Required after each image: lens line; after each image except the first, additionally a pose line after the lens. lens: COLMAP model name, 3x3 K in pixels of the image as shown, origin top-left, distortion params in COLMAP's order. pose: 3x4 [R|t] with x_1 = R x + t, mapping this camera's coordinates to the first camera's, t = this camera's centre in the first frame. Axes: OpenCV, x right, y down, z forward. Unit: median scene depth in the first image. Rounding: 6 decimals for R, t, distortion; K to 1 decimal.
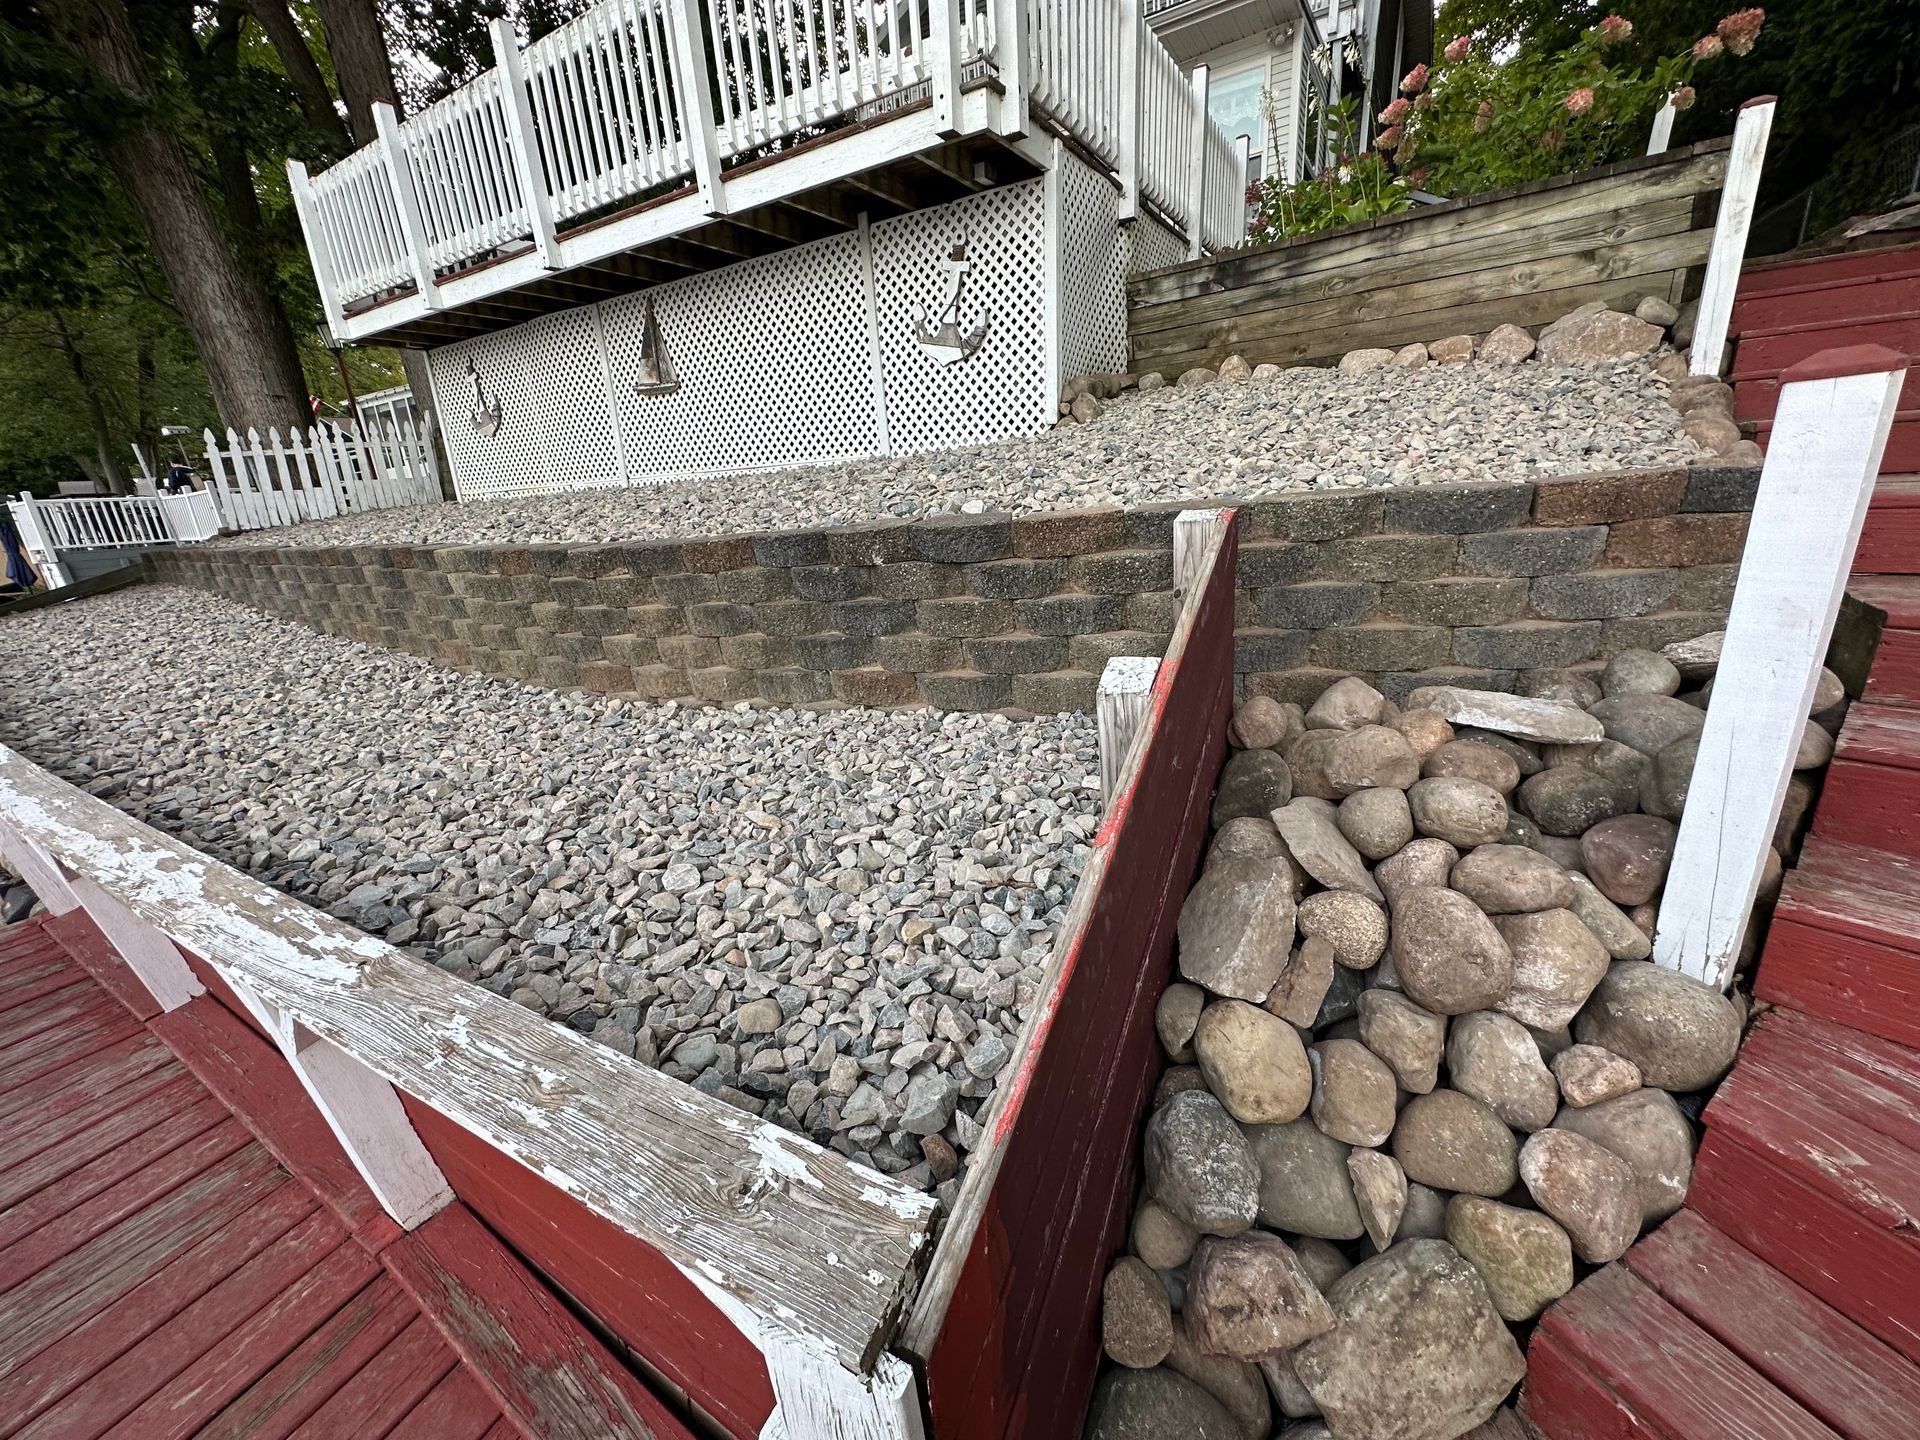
lens RADIAL K [[748.0, 0, 947.6], [0, 748.0, 717.2], [0, 0, 1]] dist [-0.004306, 0.001349]
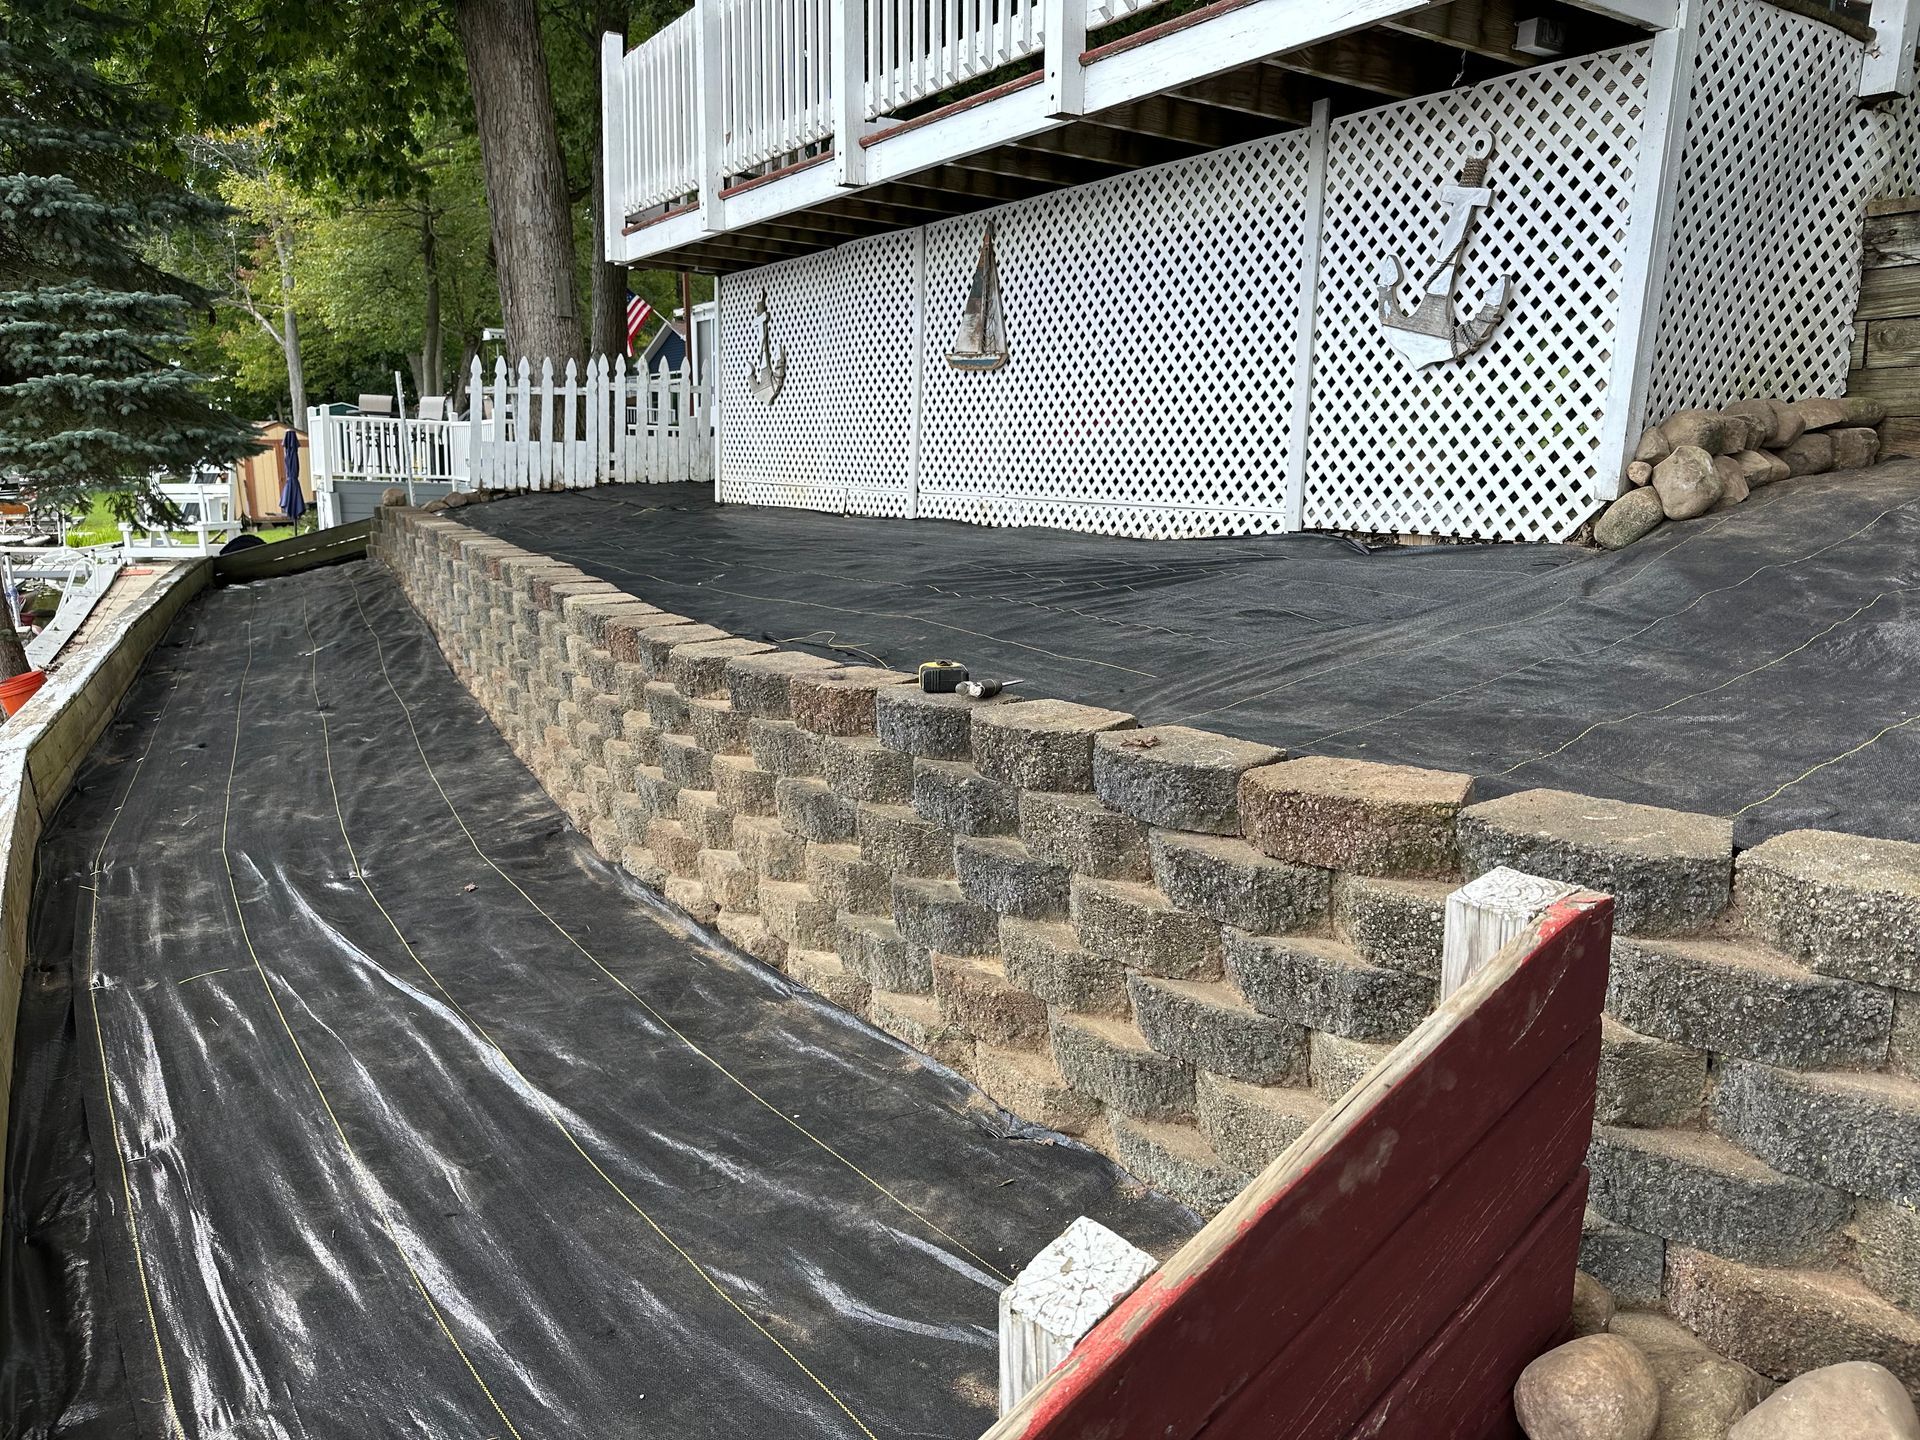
lens RADIAL K [[1312.3, 0, 966.4], [0, 1312.3, 719.3], [0, 0, 1]] dist [0.029187, -0.034453]
pose [[0.894382, 0.169803, -0.413820, 0.164089], [-0.212719, 0.975297, -0.059551, -0.118851], [0.393486, 0.141289, 0.908409, 0.060444]]
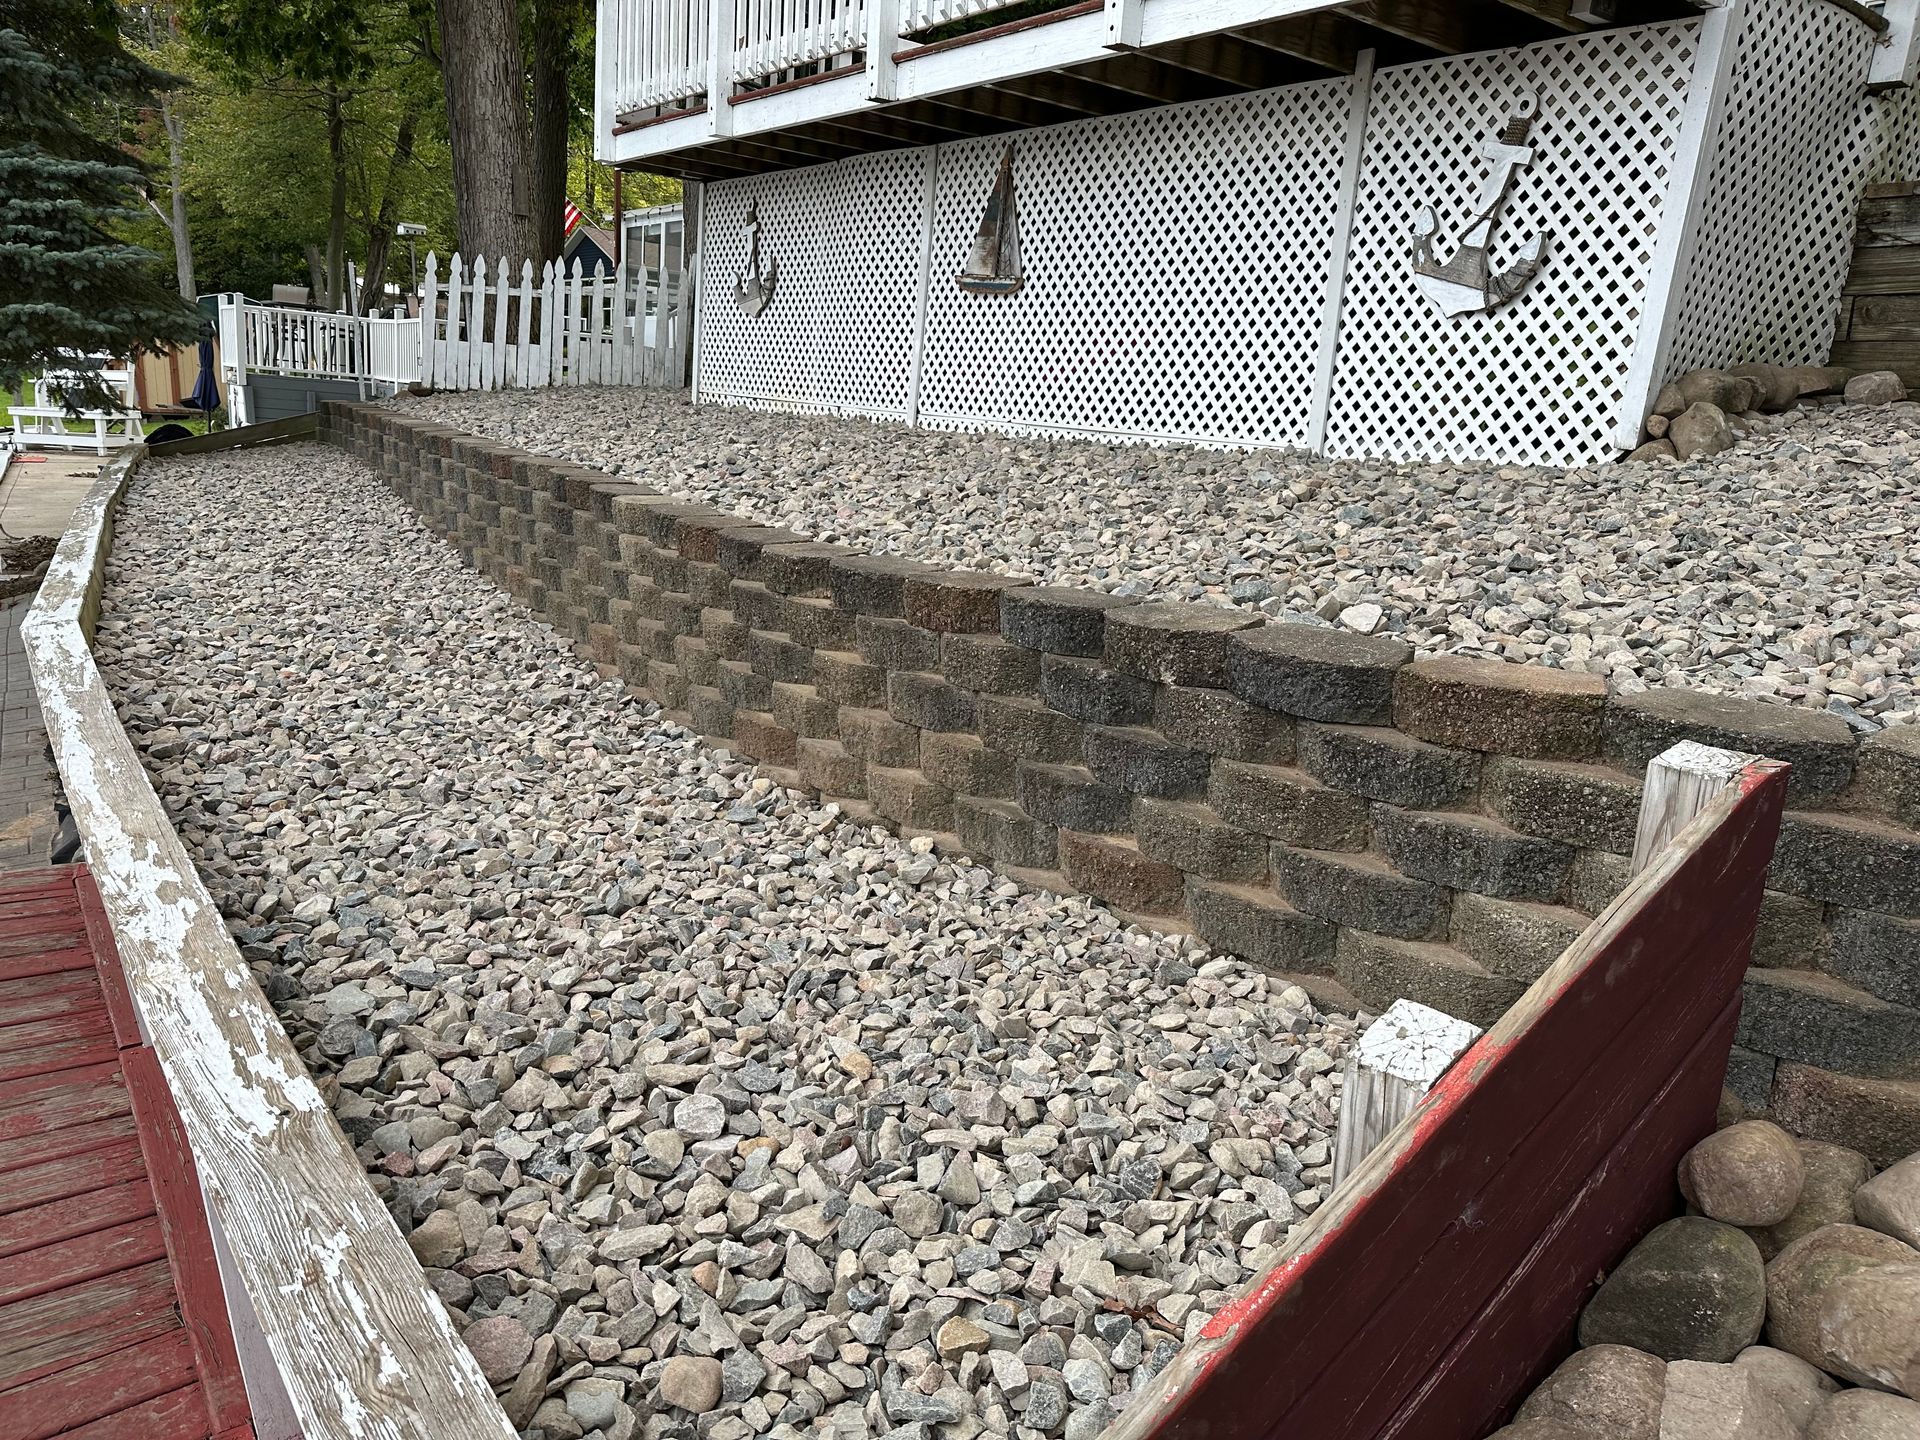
lens RADIAL K [[1312.3, 0, 953.9], [0, 1312.3, 726.3], [0, 0, 1]] dist [0.029187, -0.034453]
pose [[0.913043, 0.224533, -0.340495, 0.074390], [-0.246364, 0.968935, -0.021682, -0.065160], [0.325049, 0.103682, 0.939996, -0.035309]]
